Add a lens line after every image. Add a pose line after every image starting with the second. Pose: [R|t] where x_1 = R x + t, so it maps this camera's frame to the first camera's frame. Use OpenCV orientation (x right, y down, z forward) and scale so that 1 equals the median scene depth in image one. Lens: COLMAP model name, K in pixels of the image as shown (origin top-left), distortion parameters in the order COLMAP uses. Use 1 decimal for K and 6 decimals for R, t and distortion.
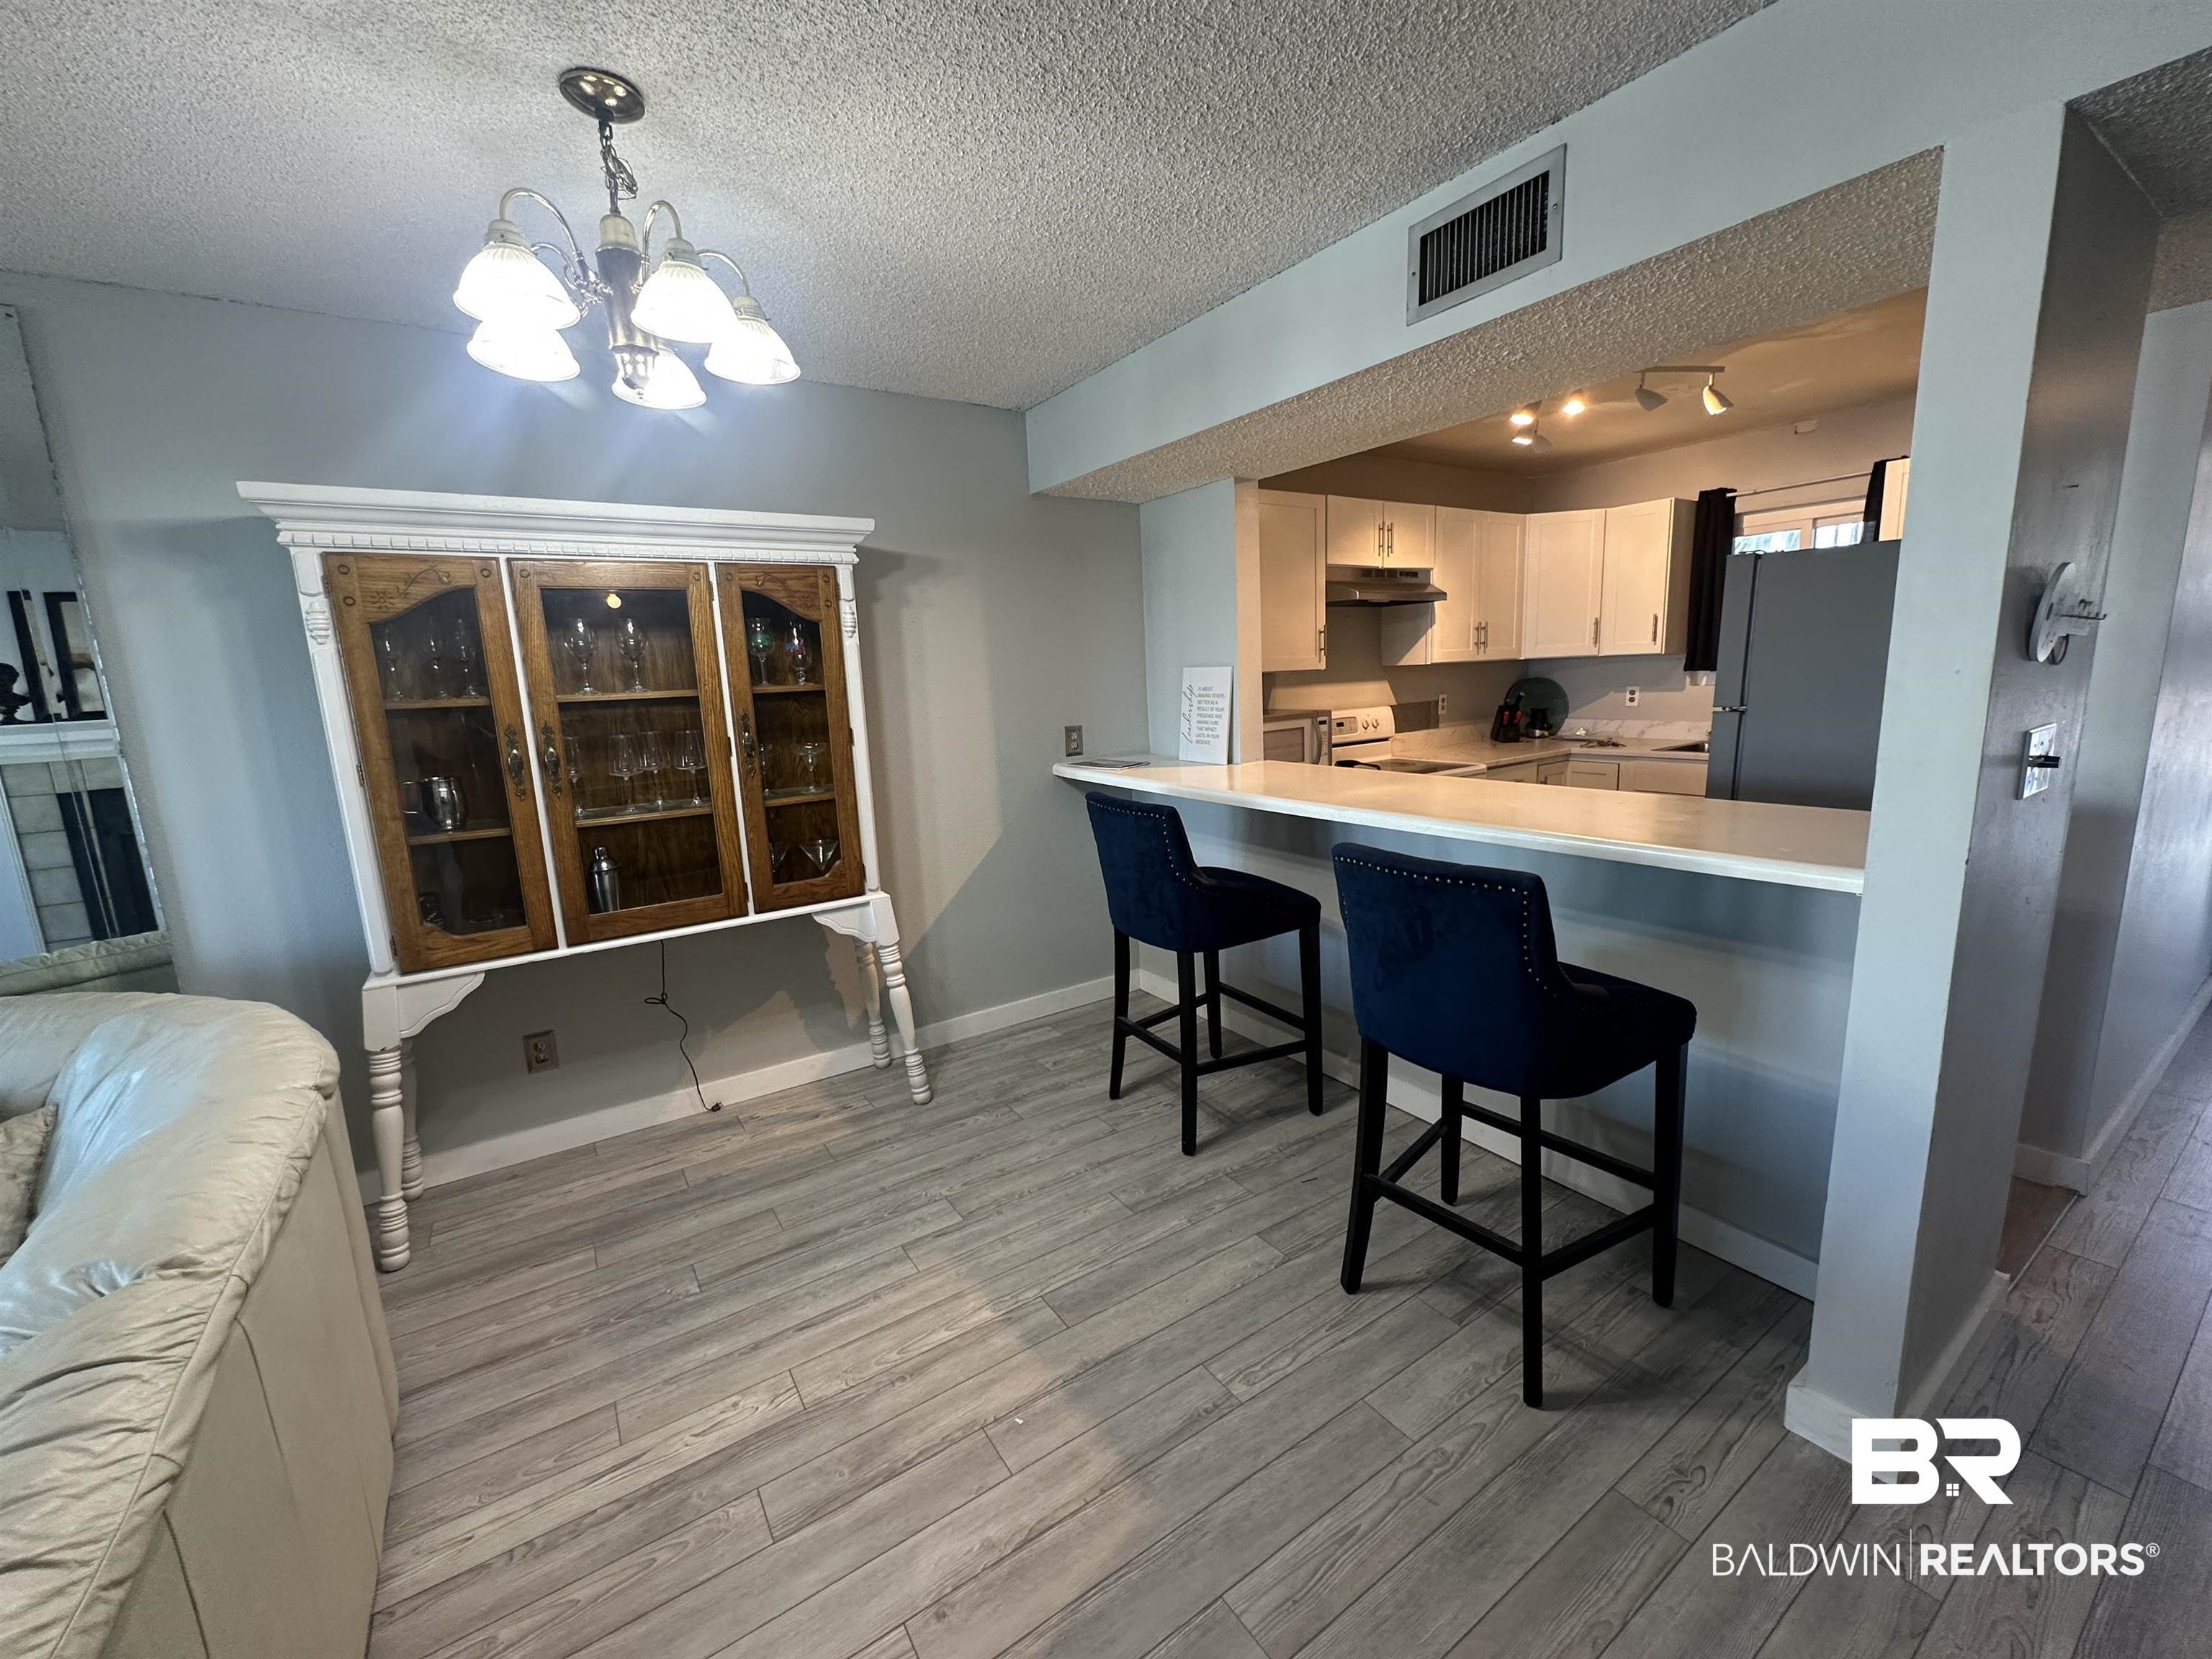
lens RADIAL K [[884.8, 0, 1108.4], [0, 884.8, 838.1], [0, 0, 1]] dist [-0.003050, 0.000013]
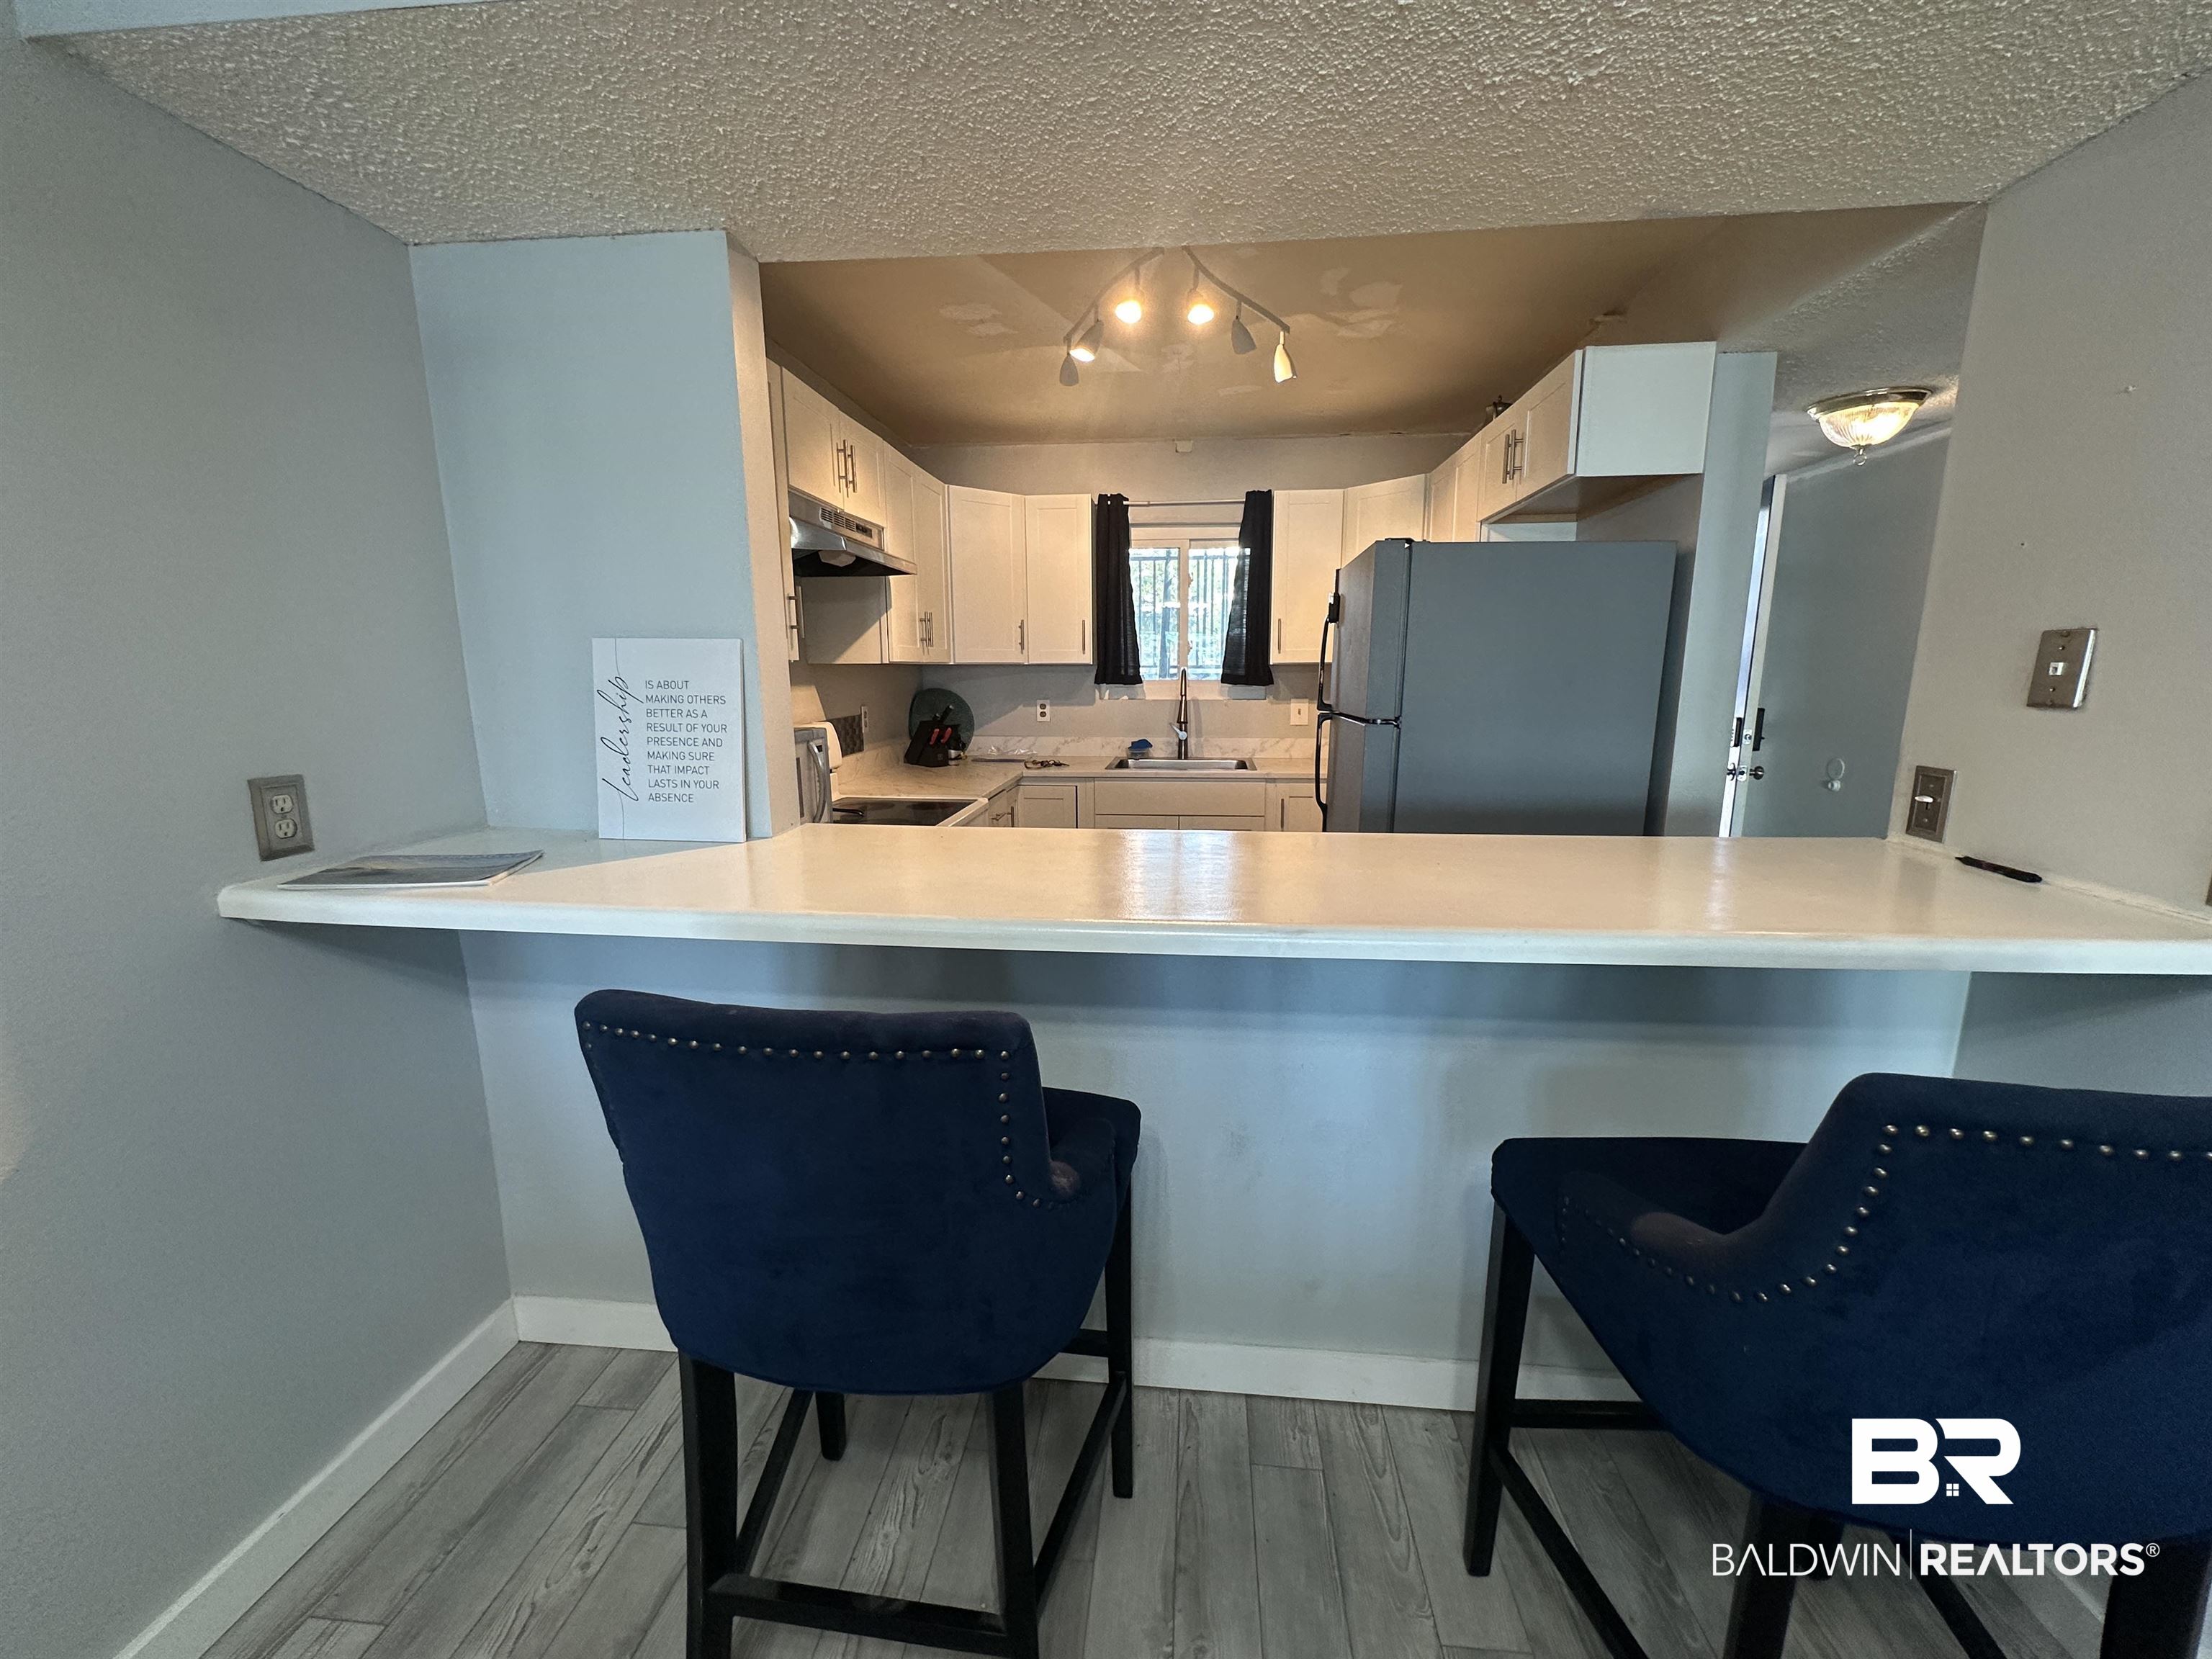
lens RADIAL K [[884.8, 0, 1108.4], [0, 884.8, 838.1], [0, 0, 1]] dist [-0.003050, 0.000013]
pose [[0.636503, -0.101842, 0.764521, -0.088413], [0.116587, 0.992558, 0.035155, -0.063900], [-0.762412, 0.066757, 0.643640, 0.435269]]
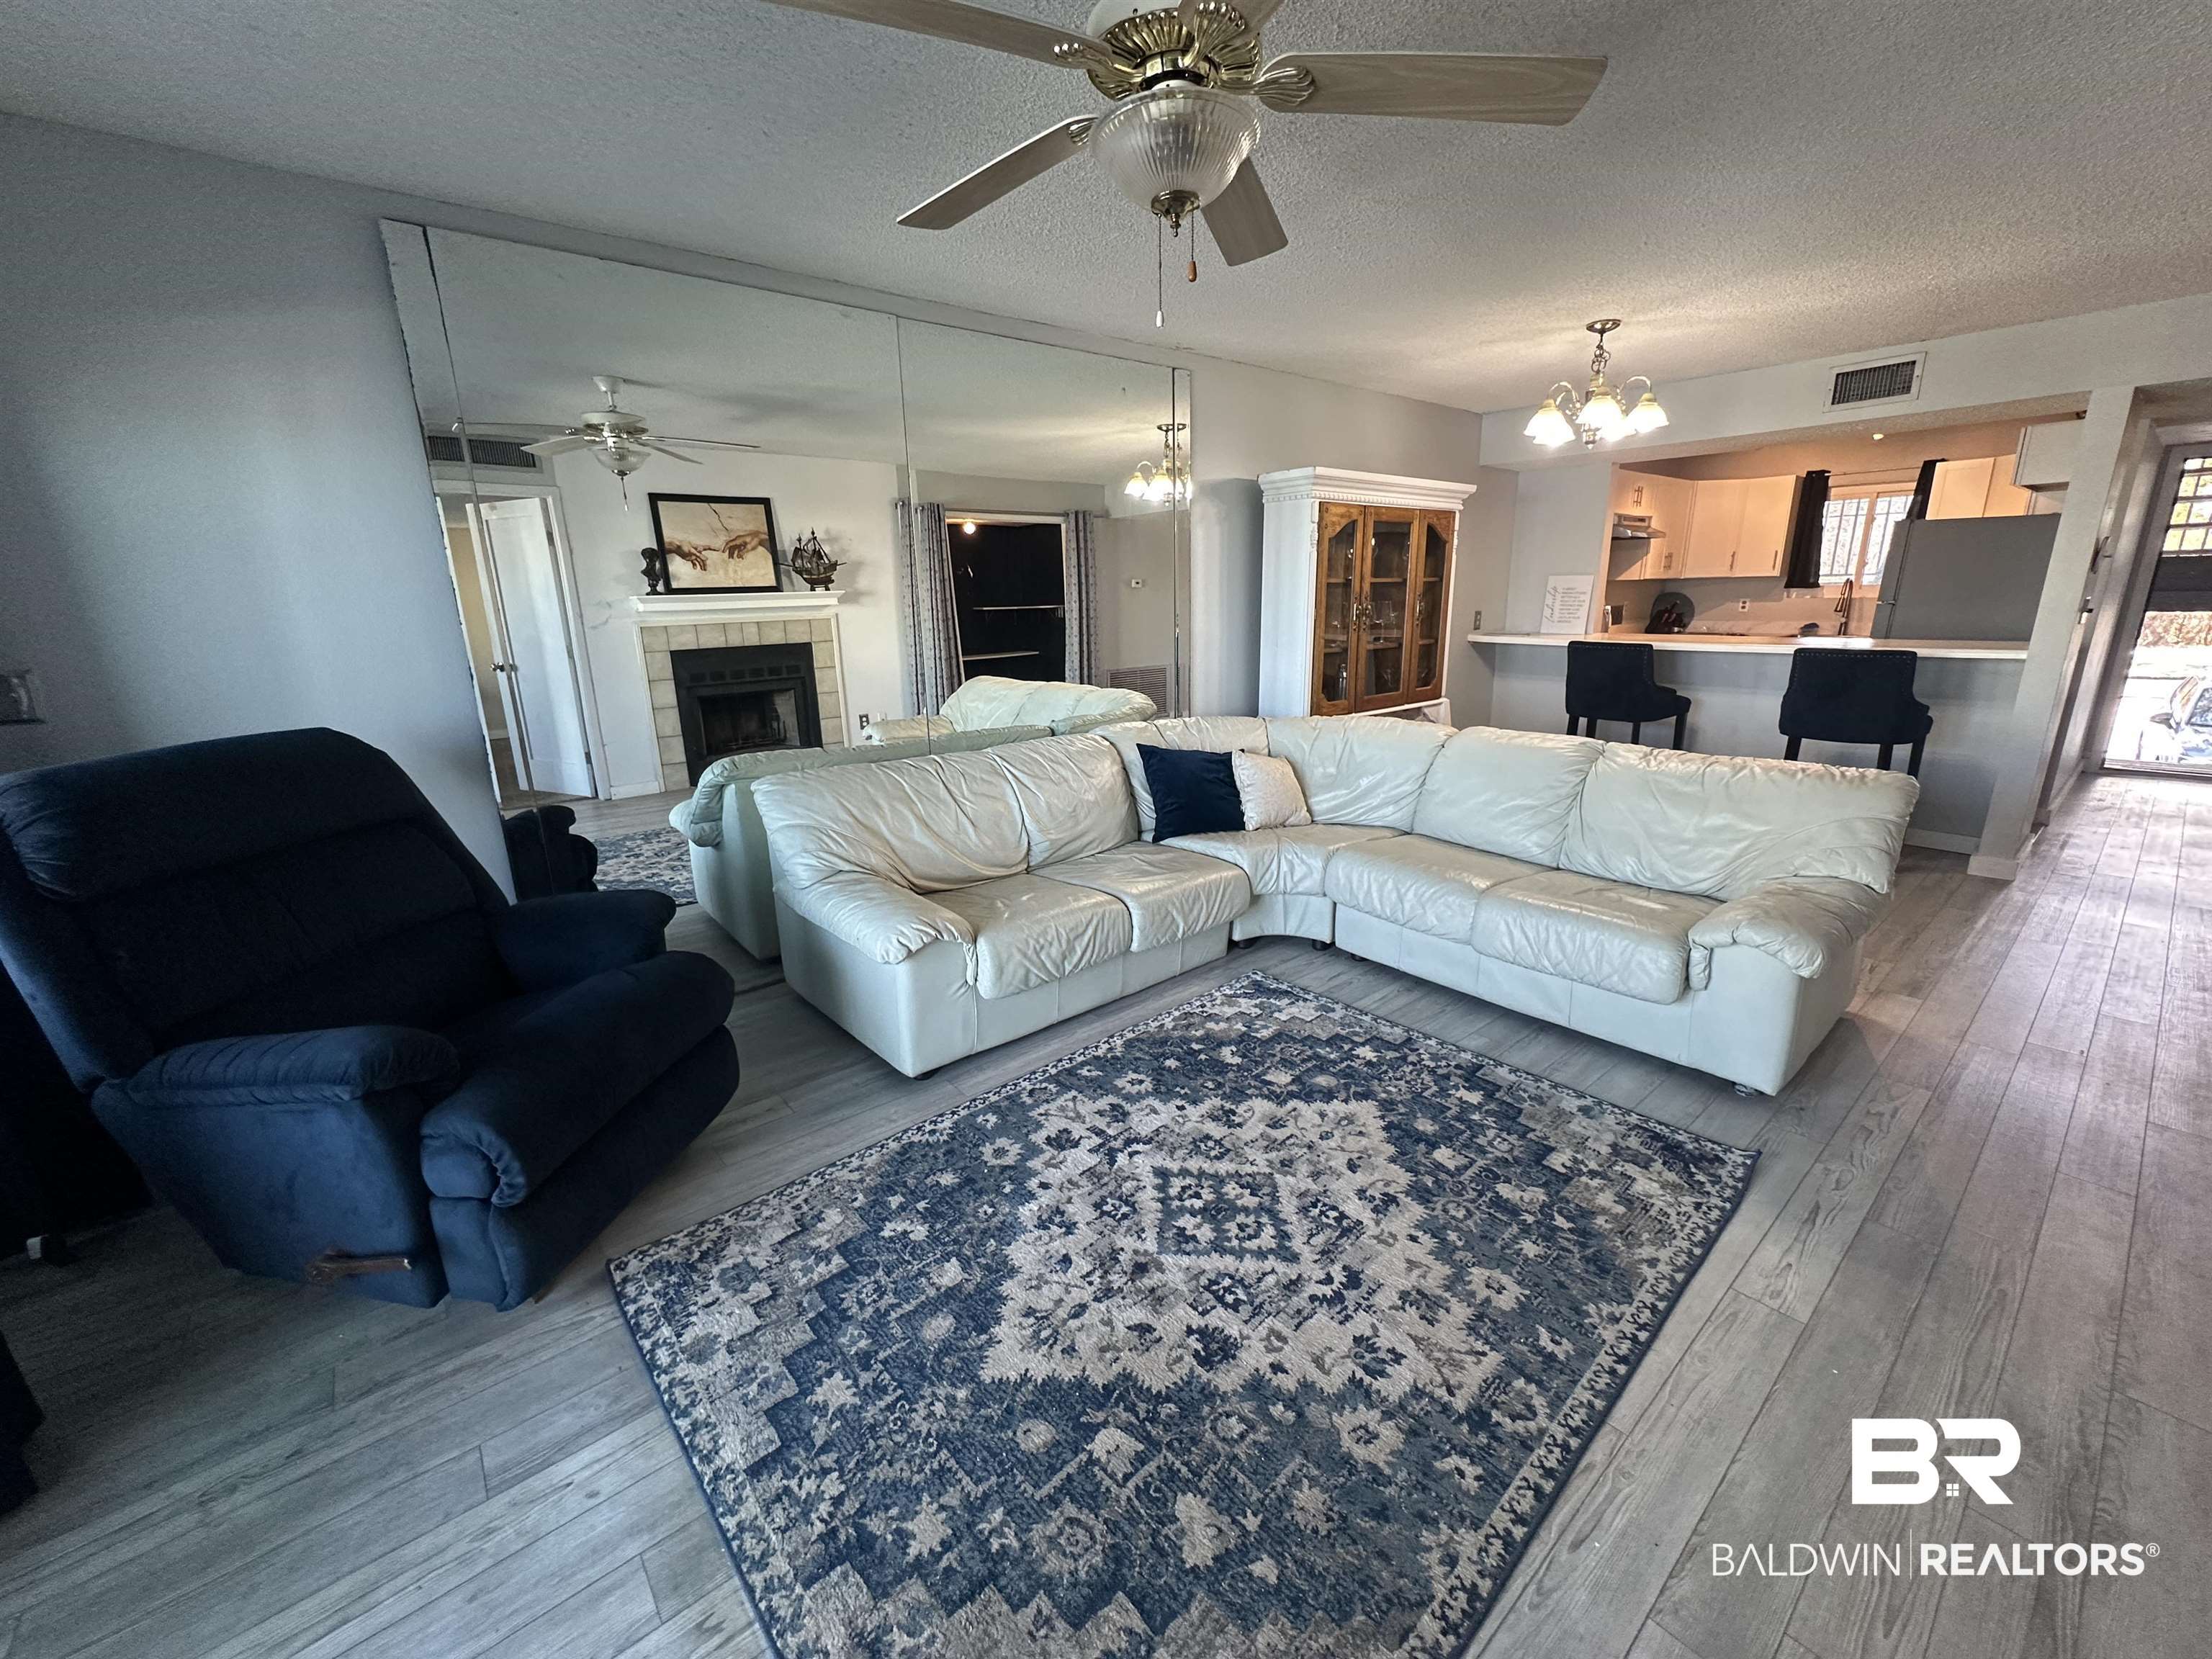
lens RADIAL K [[888.4, 0, 1106.0], [0, 888.4, 829.5], [0, 0, 1]] dist [-0.001380, -0.000227]
pose [[0.994205, -0.004979, 0.107387, -0.775253], [-0.002955, 0.997284, 0.073599, 0.134164], [-0.107461, -0.073490, 0.991489, -0.492465]]
